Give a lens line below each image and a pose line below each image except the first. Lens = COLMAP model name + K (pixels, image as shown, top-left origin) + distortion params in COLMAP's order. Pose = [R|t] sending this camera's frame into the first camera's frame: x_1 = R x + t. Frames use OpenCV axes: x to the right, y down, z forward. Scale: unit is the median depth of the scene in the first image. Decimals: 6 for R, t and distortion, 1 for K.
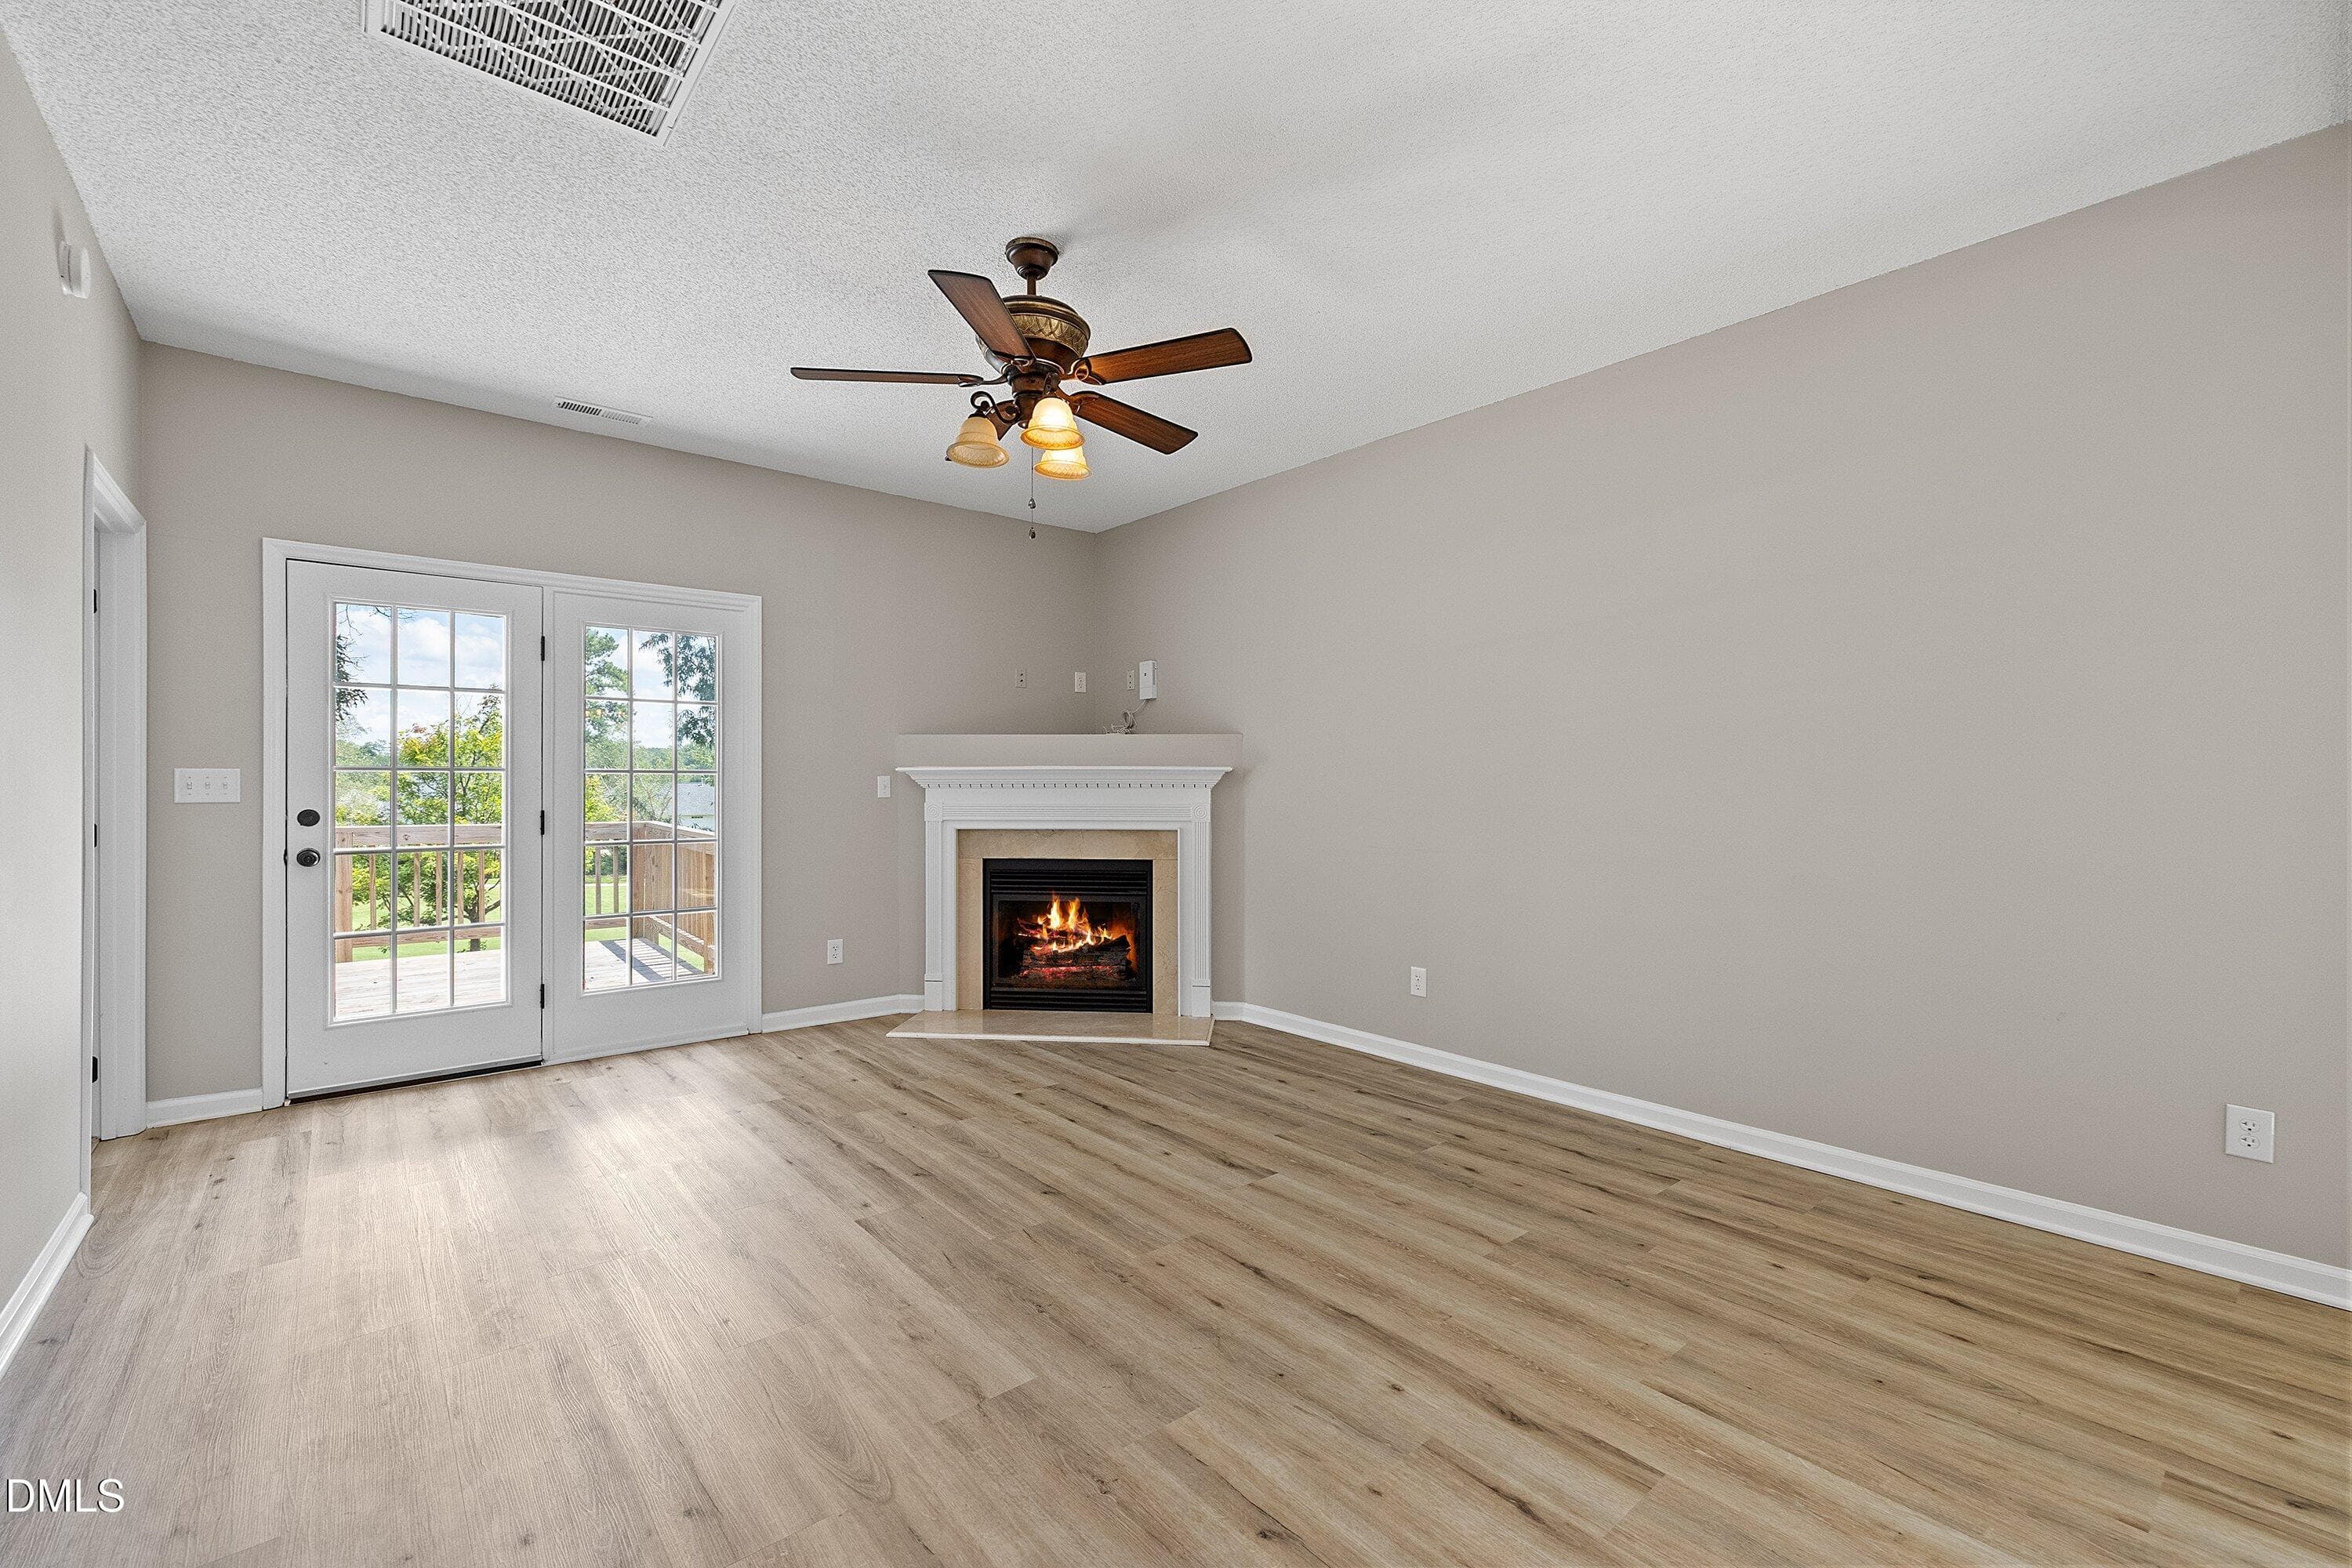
lens RADIAL K [[991.0, 0, 1168.8], [0, 991.0, 776.6], [0, 0, 1]] dist [0.000694, 0.000363]
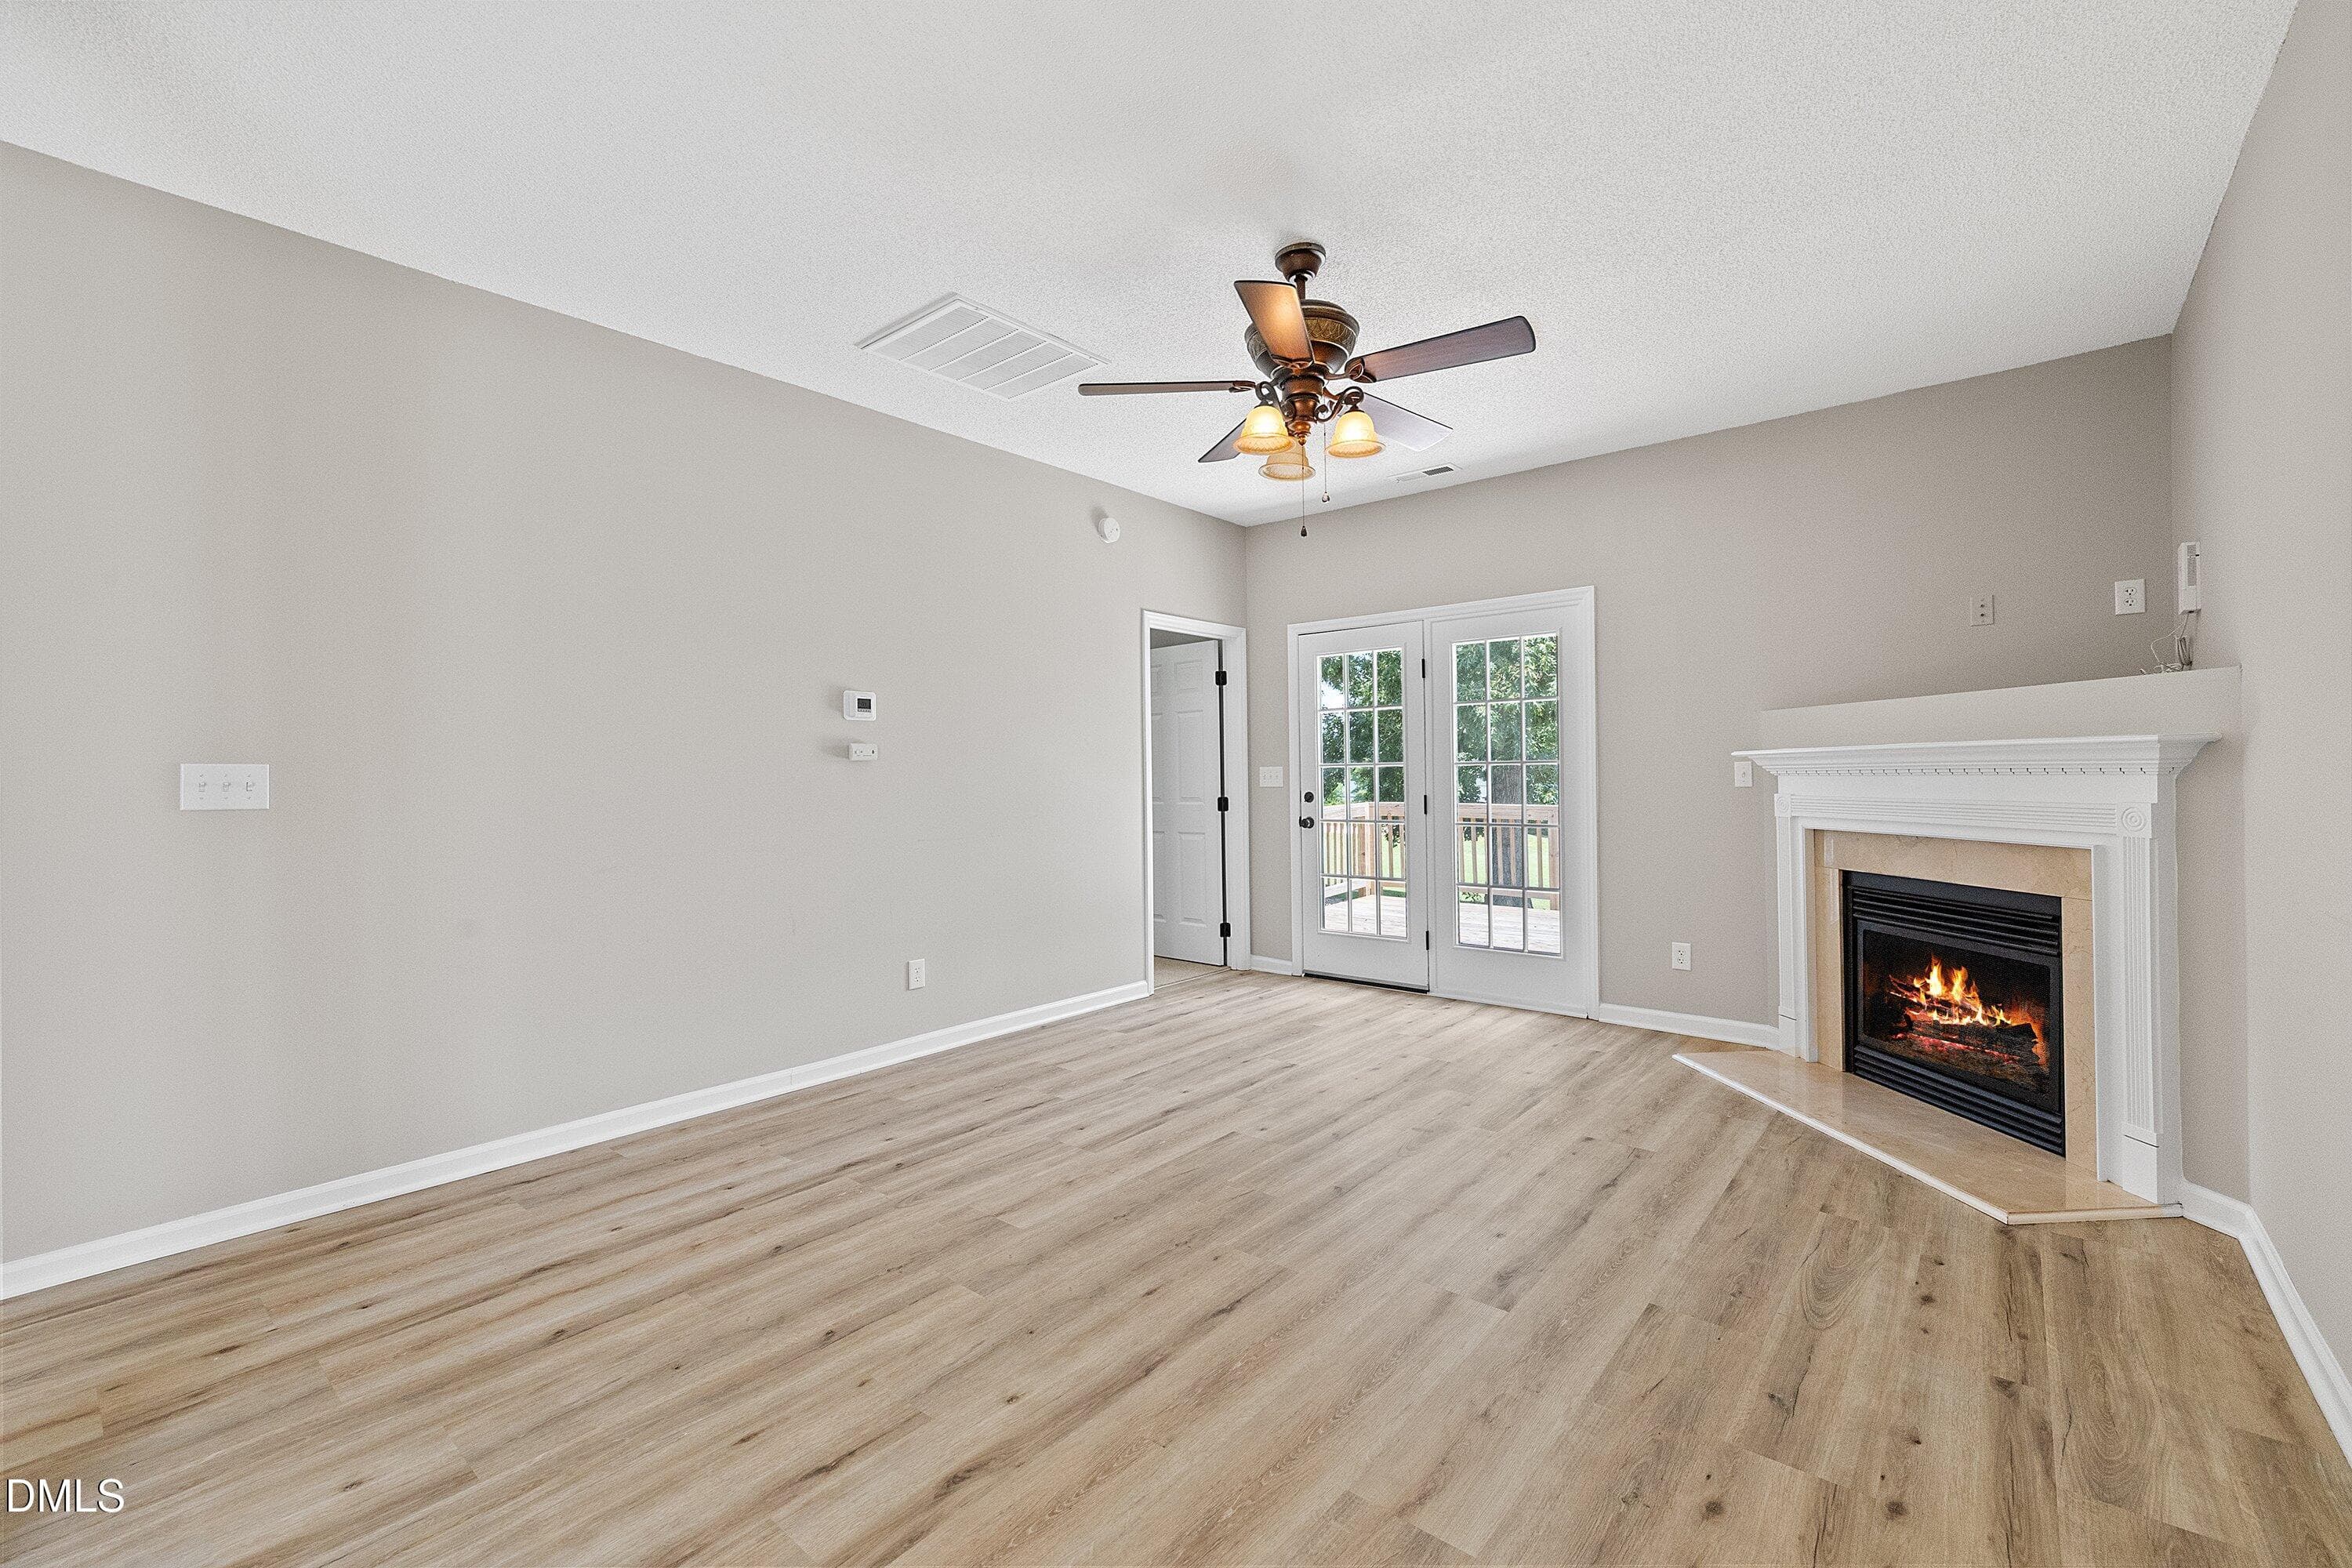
lens RADIAL K [[982.7, 0, 1172.6], [0, 982.7, 768.6], [0, 0, 1]] dist [0.000076, 0.000158]
pose [[0.168117, -0.010192, -0.985714, 0.593115], [0.018736, 0.999799, -0.007142, 0.003112], [0.985589, -0.017268, 0.168274, 0.489808]]
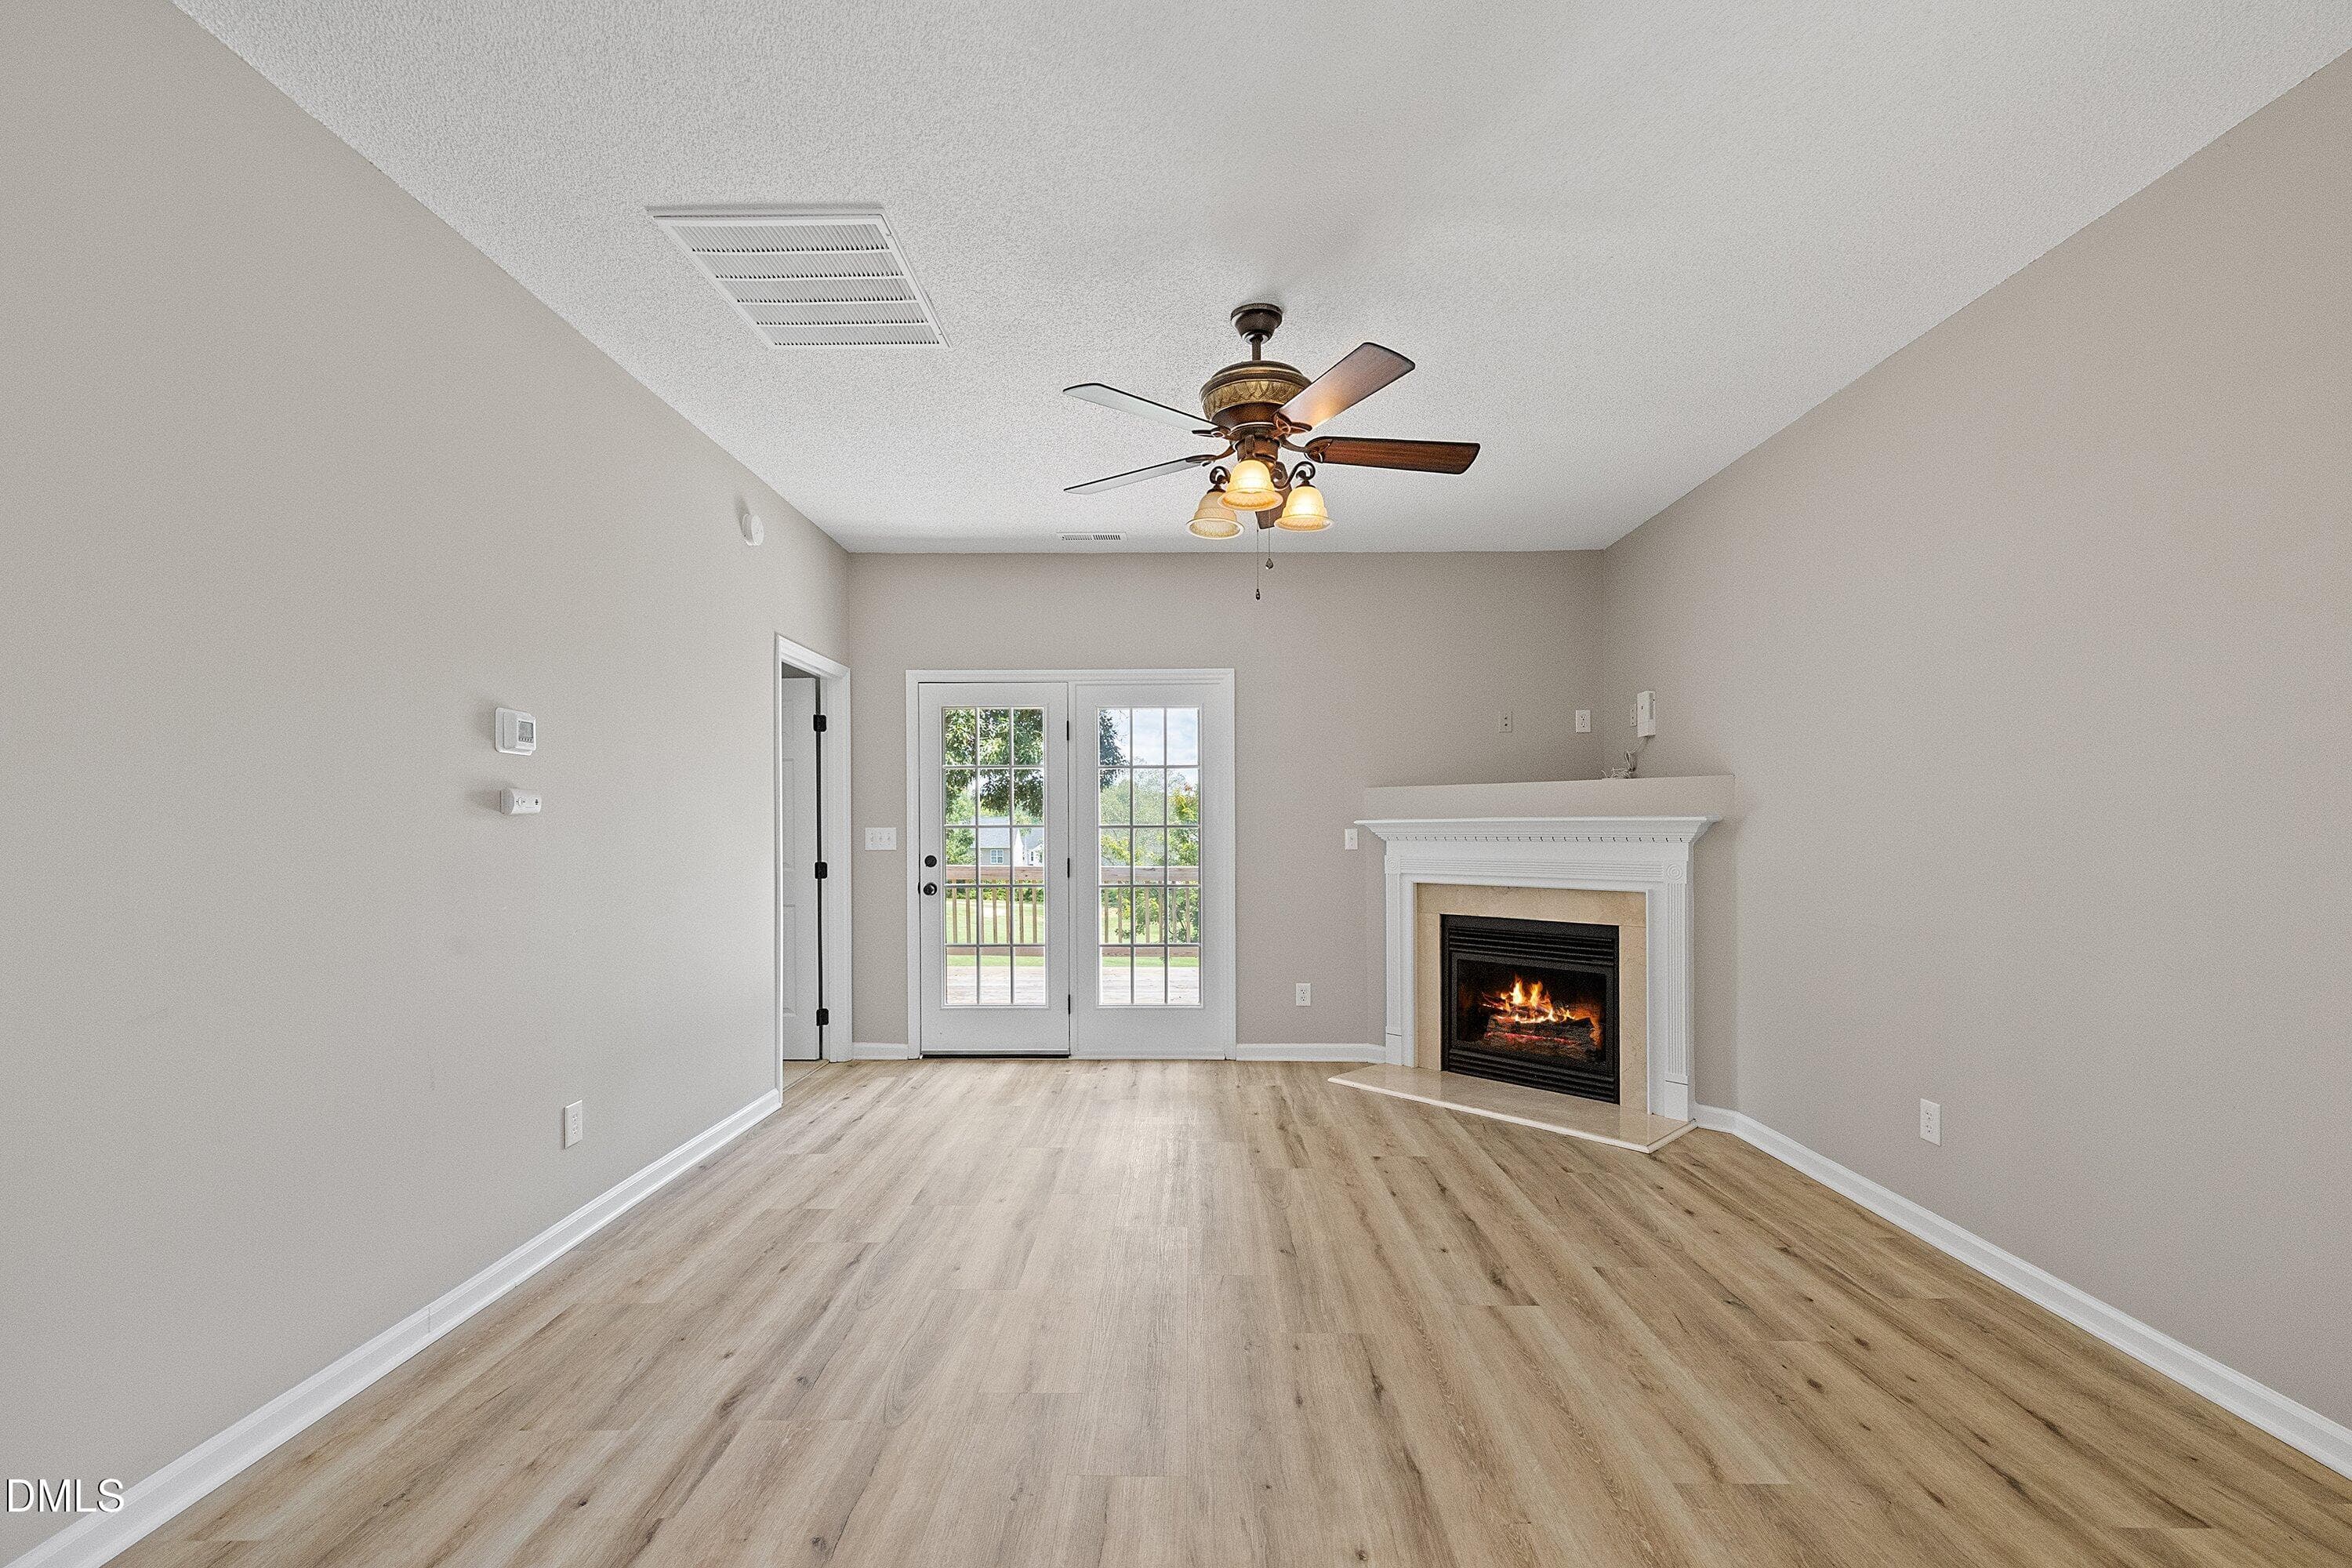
lens RADIAL K [[1007.9, 0, 1173.9], [0, 1007.9, 824.9], [0, 0, 1]] dist [0.000026, 0.000522]
pose [[0.756568, -0.005852, -0.653889, 0.332202], [0.007903, 0.999969, 0.000194, -0.008029], [0.653868, -0.005315, 0.756590, 0.115973]]
